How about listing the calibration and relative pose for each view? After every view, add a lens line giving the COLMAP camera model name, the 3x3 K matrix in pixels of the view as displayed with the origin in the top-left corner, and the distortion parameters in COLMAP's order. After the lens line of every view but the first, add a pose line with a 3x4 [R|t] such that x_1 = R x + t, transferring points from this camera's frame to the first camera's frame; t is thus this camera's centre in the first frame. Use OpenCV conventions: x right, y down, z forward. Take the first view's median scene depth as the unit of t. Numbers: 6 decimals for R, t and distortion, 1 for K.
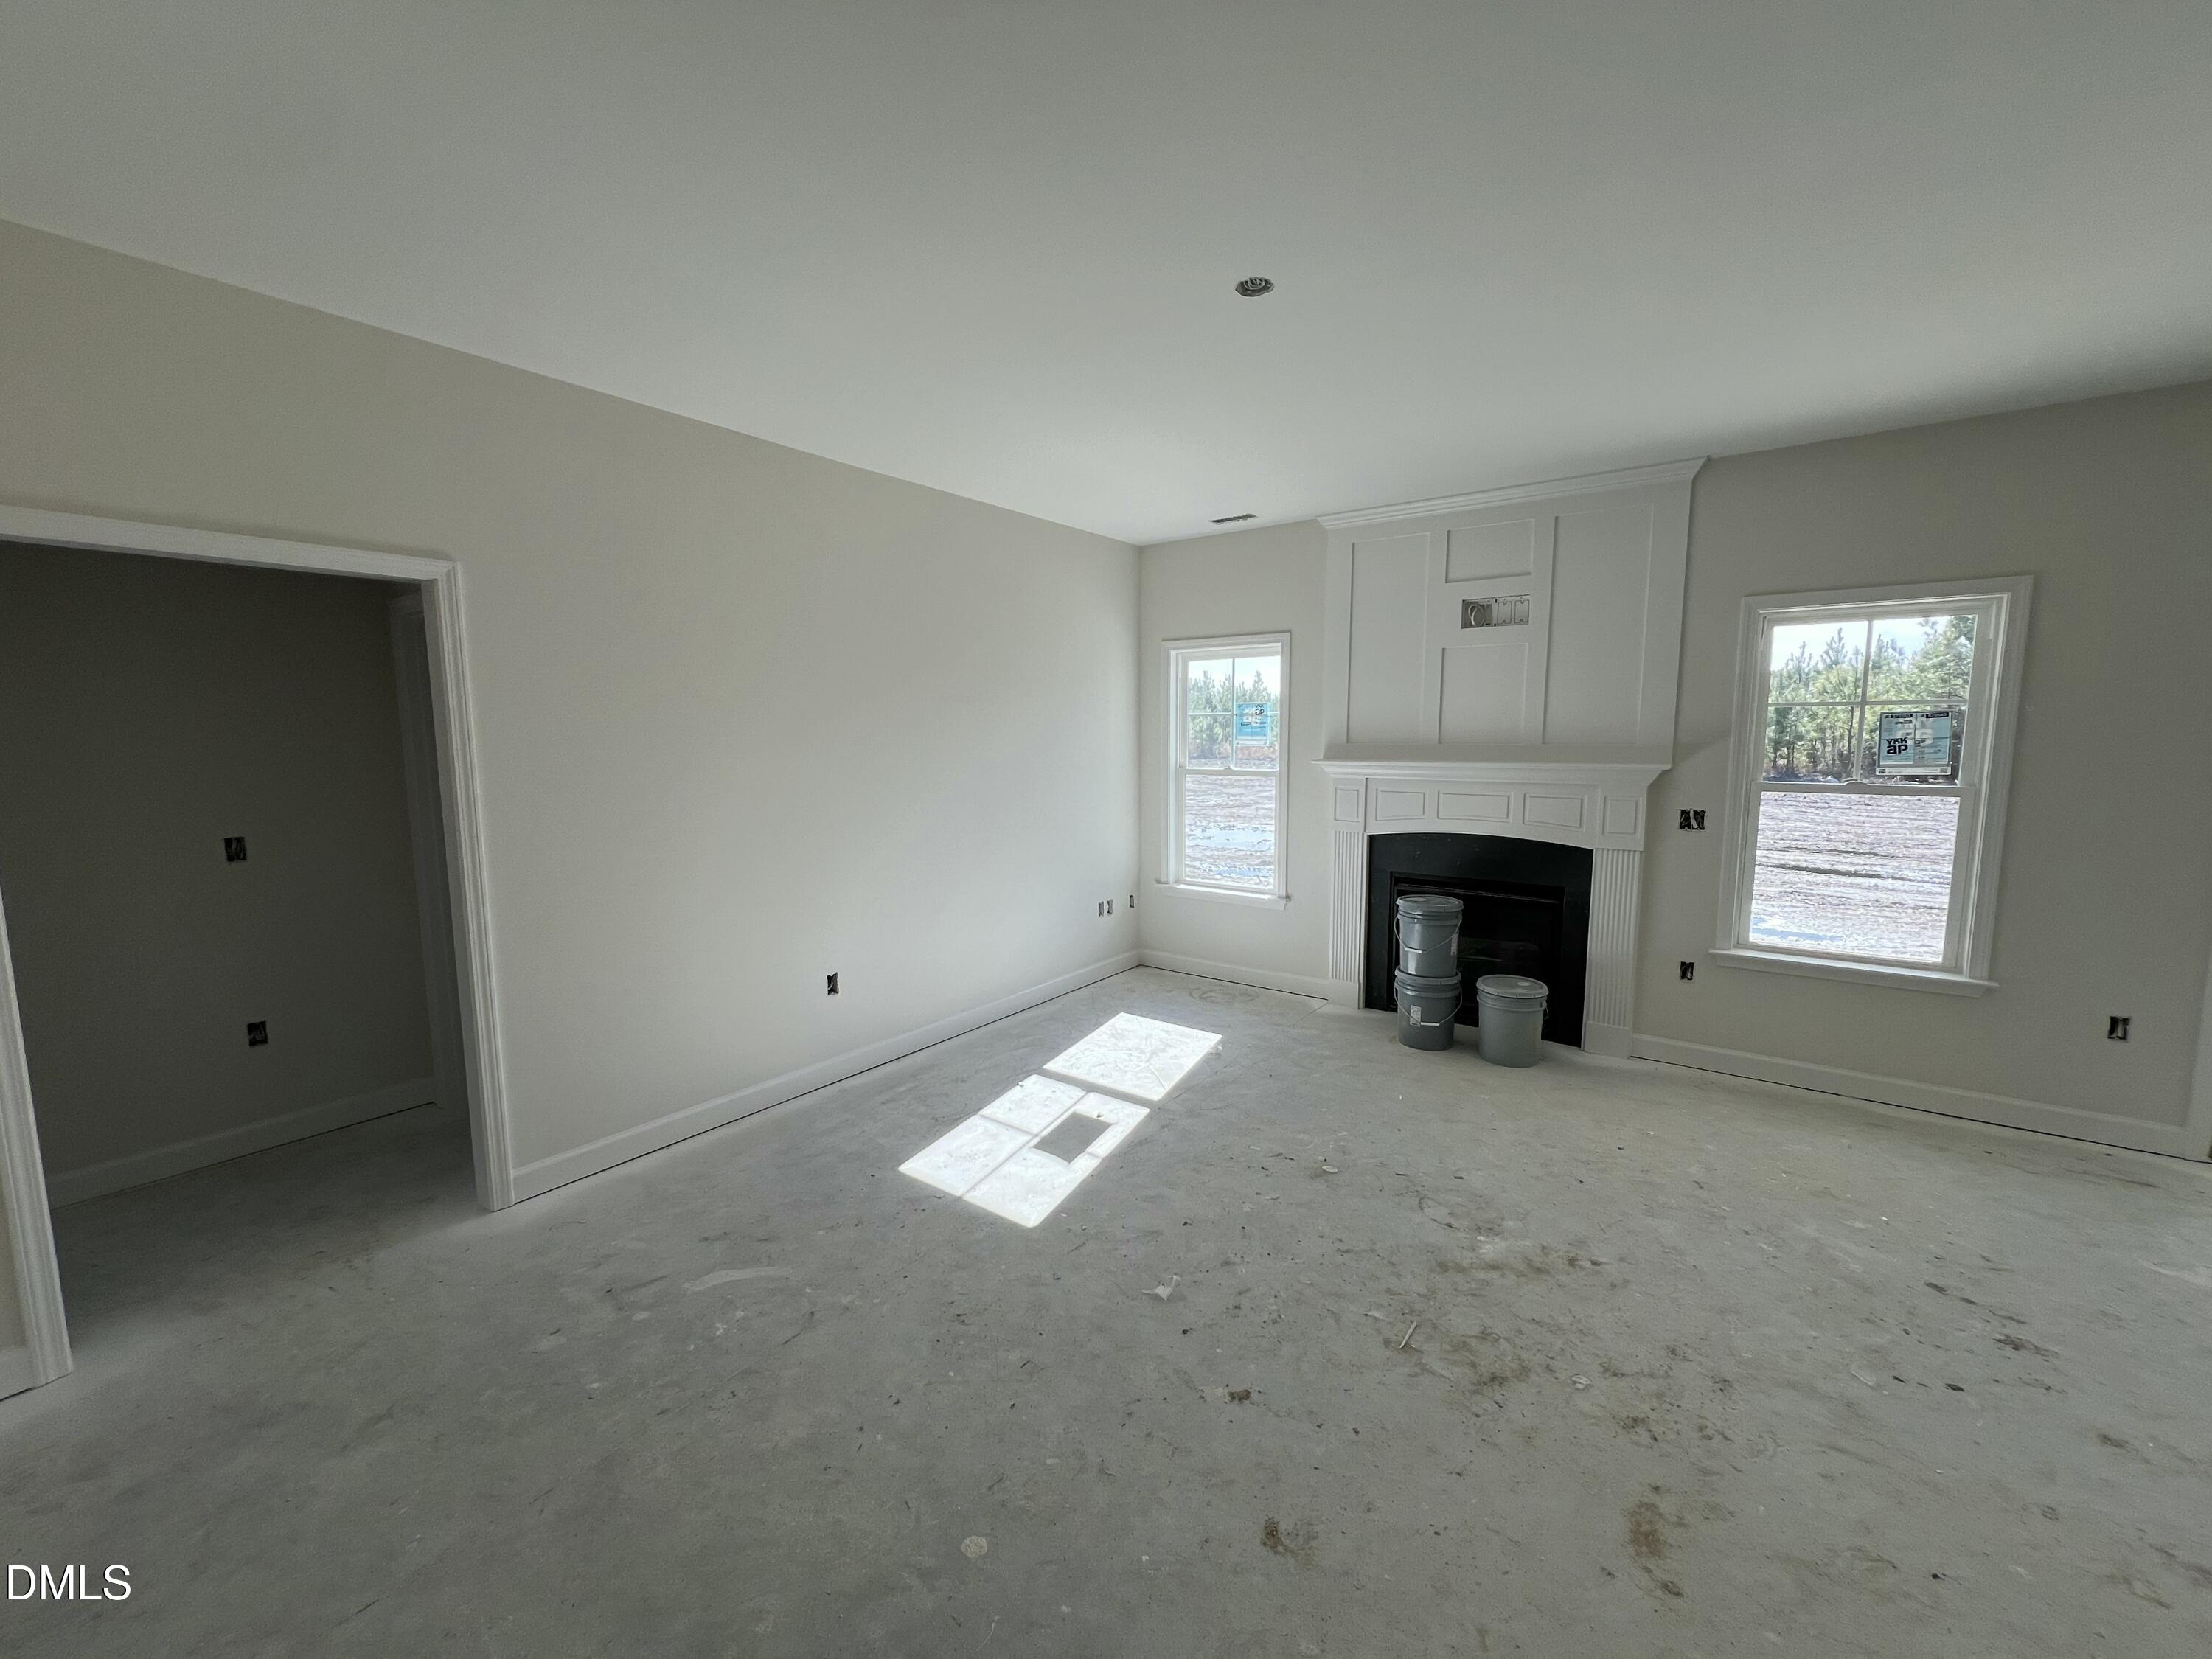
lens RADIAL K [[879.3, 0, 1103.8], [0, 879.3, 833.6], [0, 0, 1]] dist [-0.001764, 0.000019]
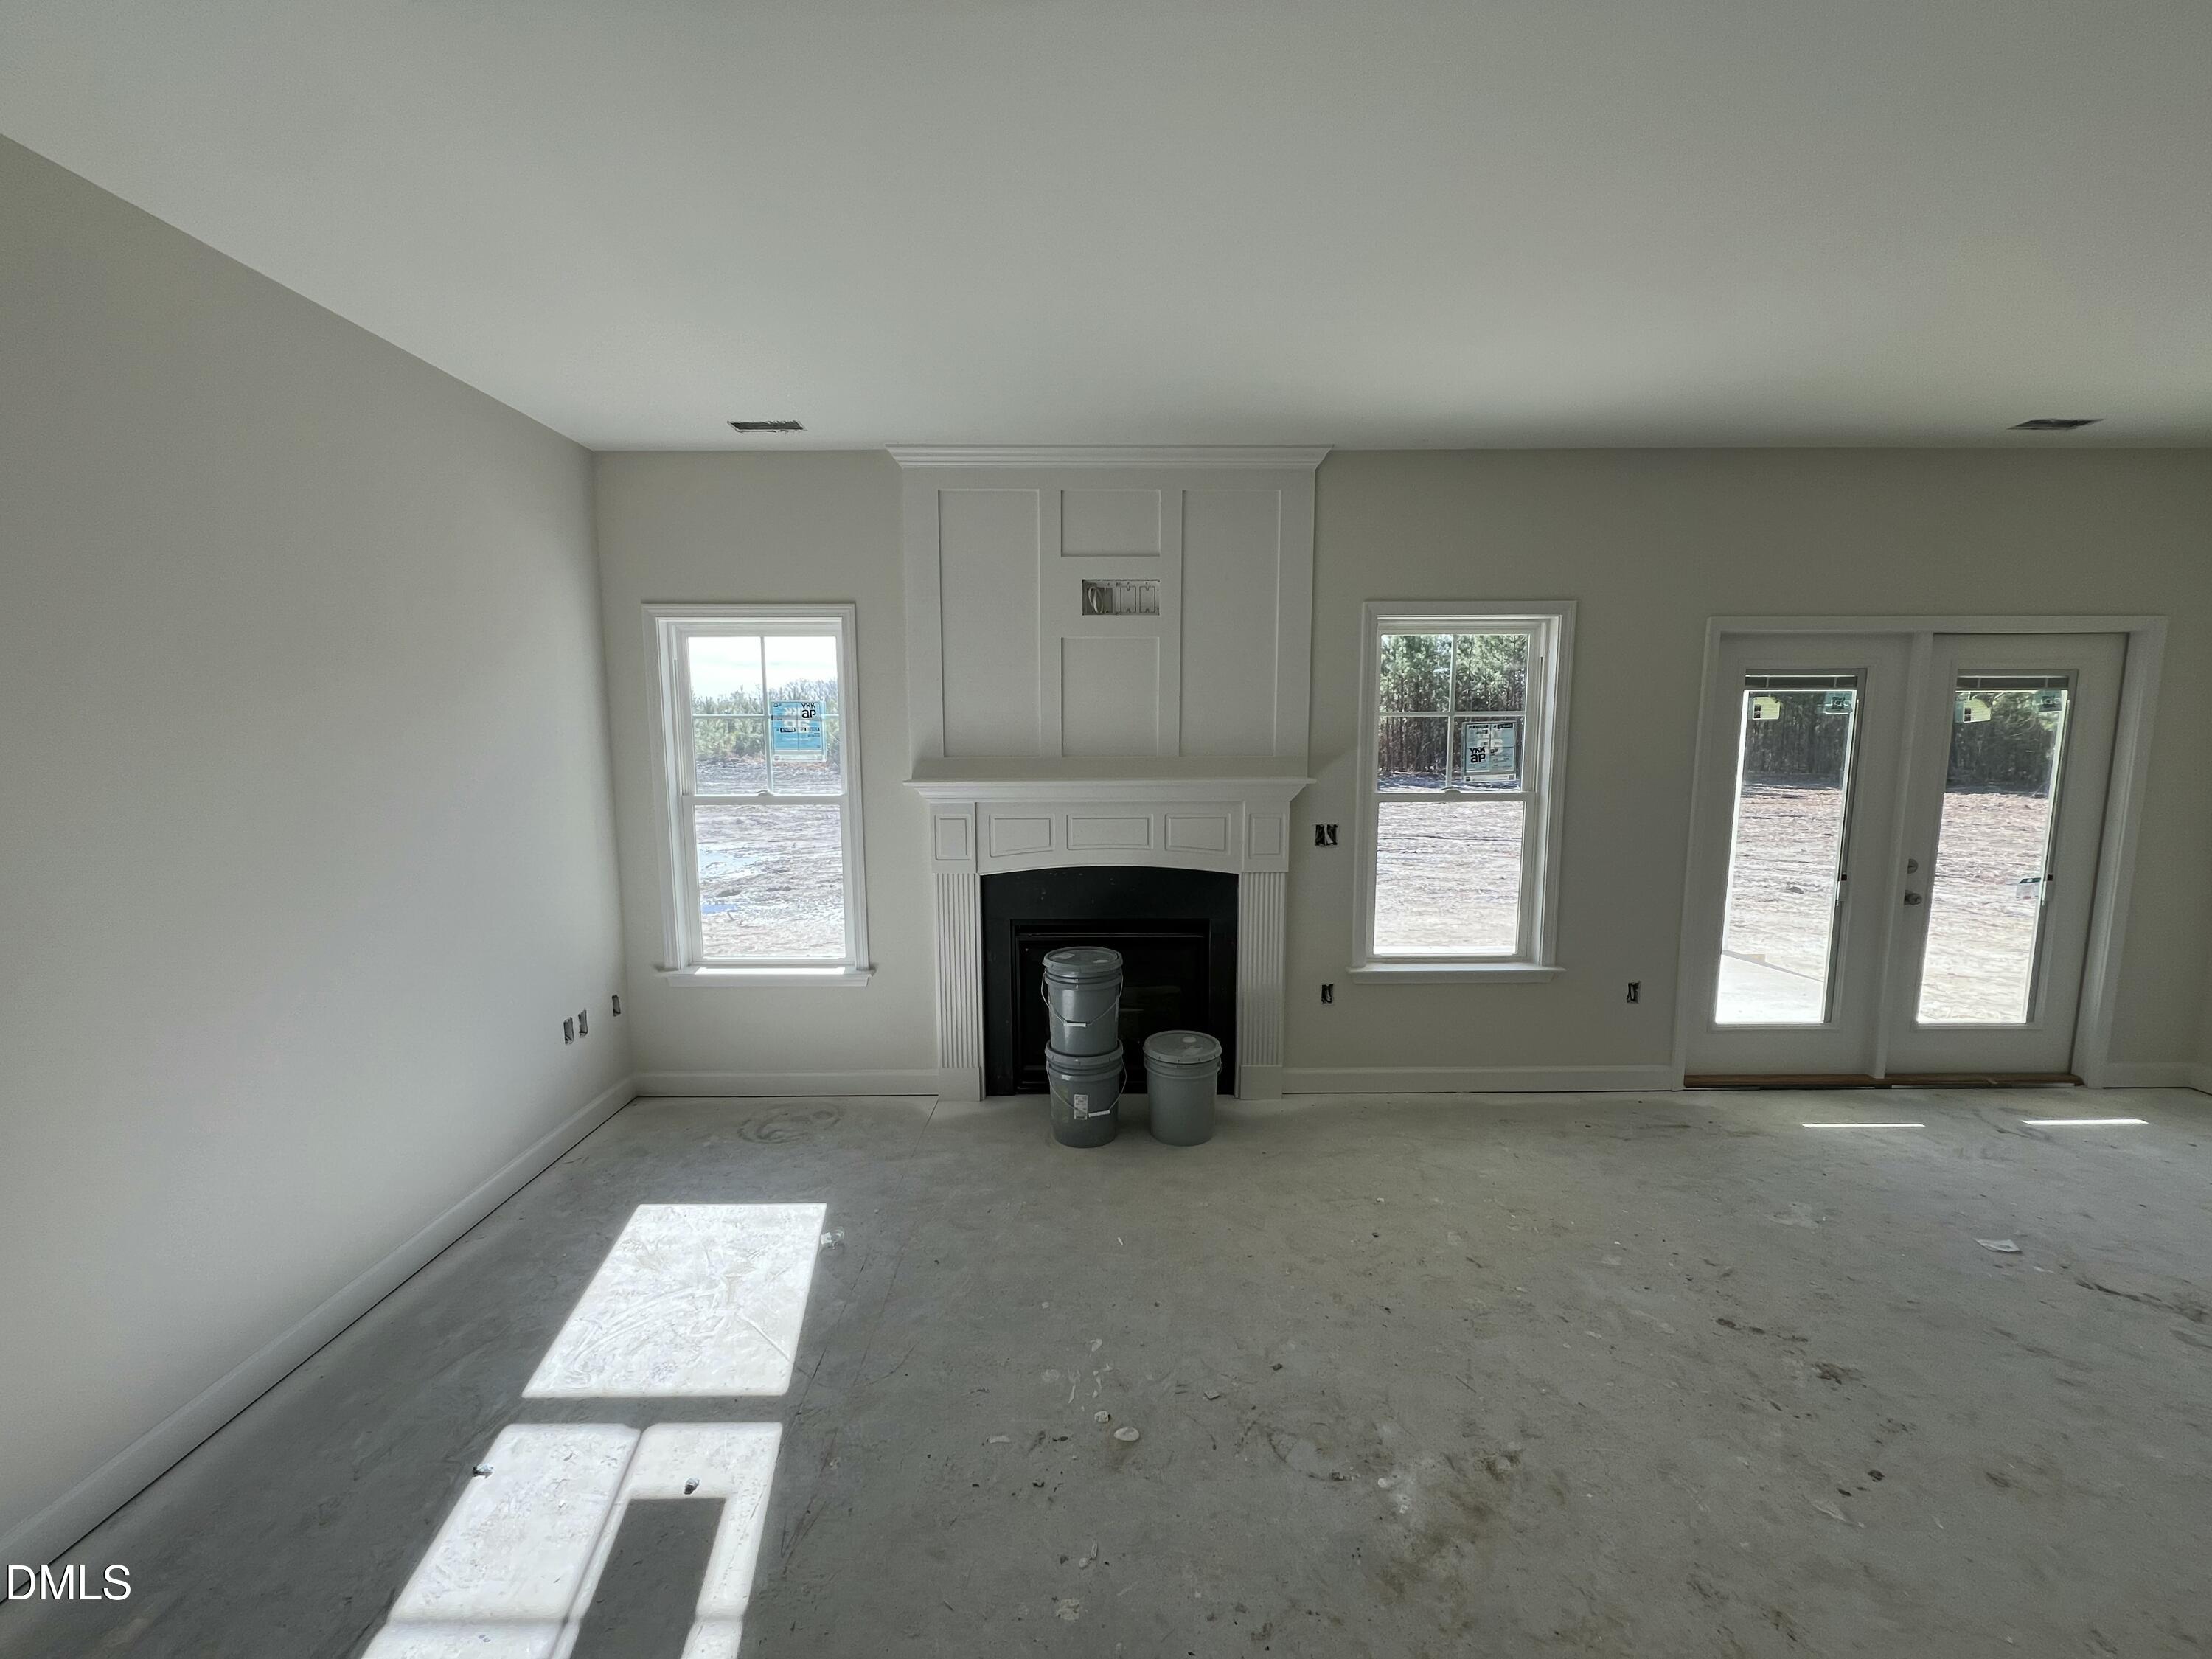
lens RADIAL K [[879.3, 0, 1104.7], [0, 879.3, 833.1], [0, 0, 1]] dist [-0.001764, 0.000019]
pose [[0.799470, -0.067750, 0.596874, -0.080893], [0.069364, 0.997385, 0.020303, -0.051491], [-0.596688, 0.025170, 0.802078, 0.371093]]
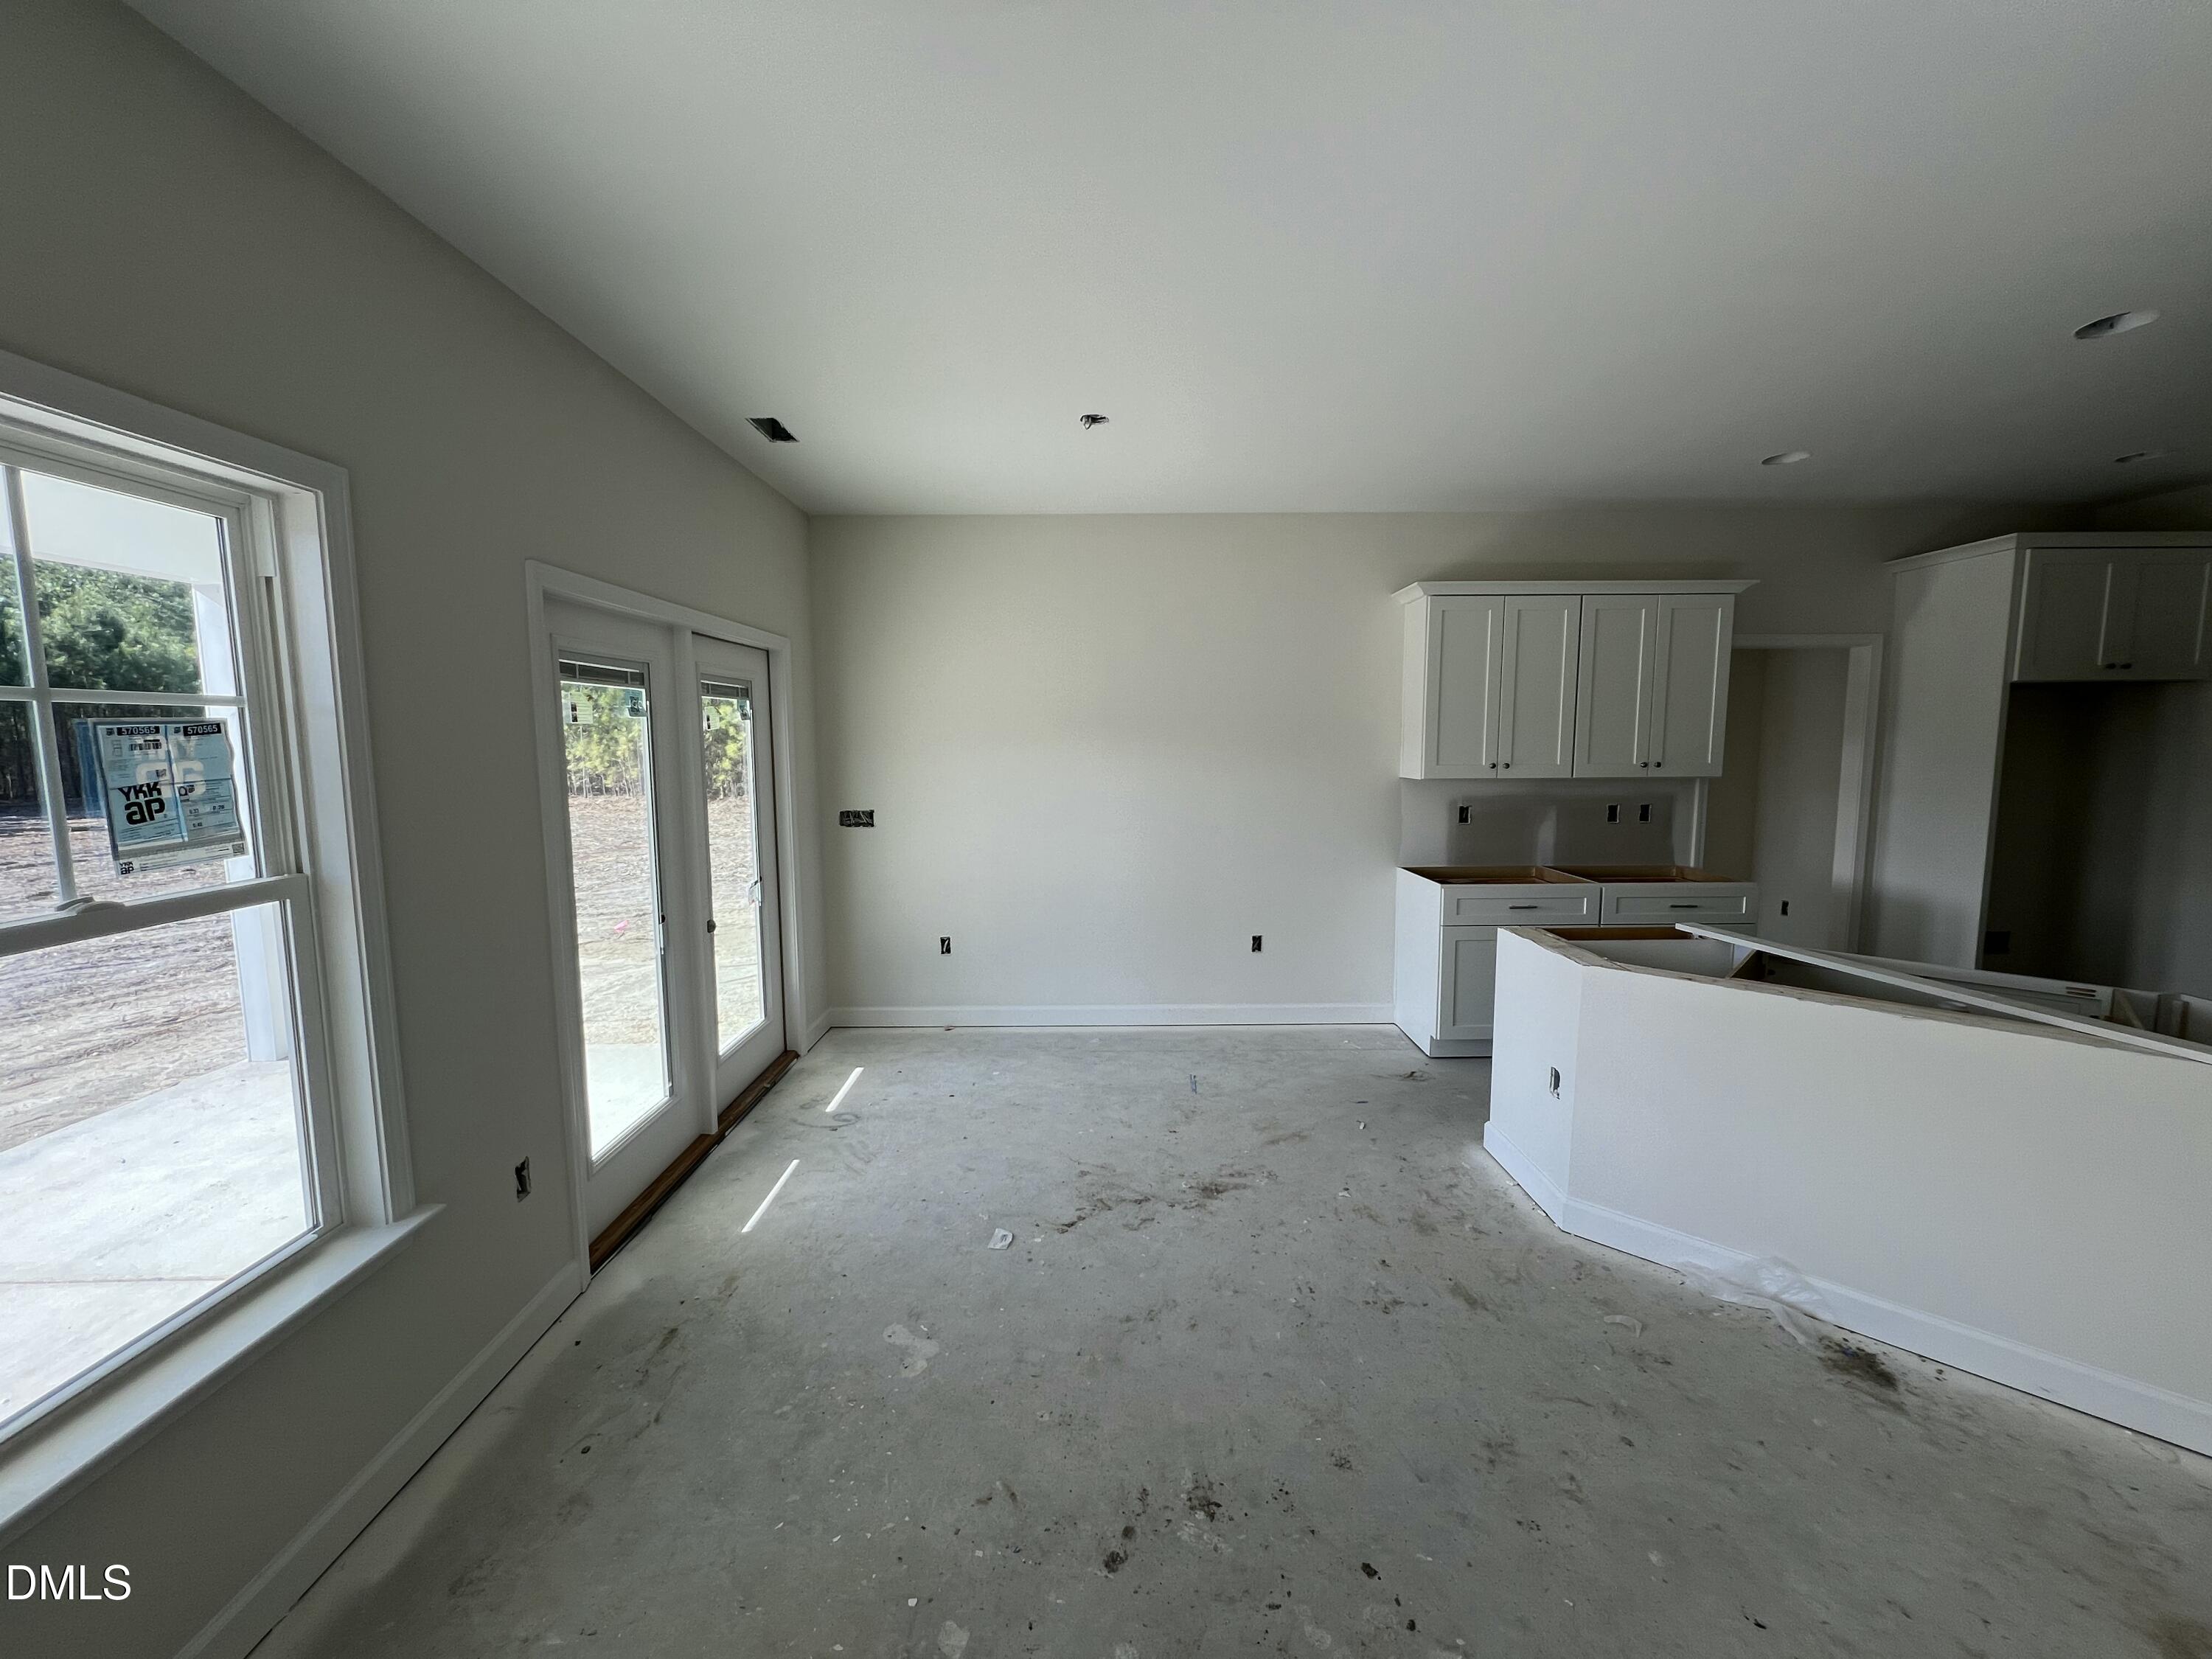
lens RADIAL K [[879.3, 0, 1106.8], [0, 879.3, 830.3], [0, 0, 1]] dist [-0.001764, 0.000019]
pose [[-0.600248, -0.077995, 0.796002, 0.267829], [0.102588, 0.979505, 0.173334, -0.098704], [-0.793208, 0.185703, -0.579945, 0.775444]]
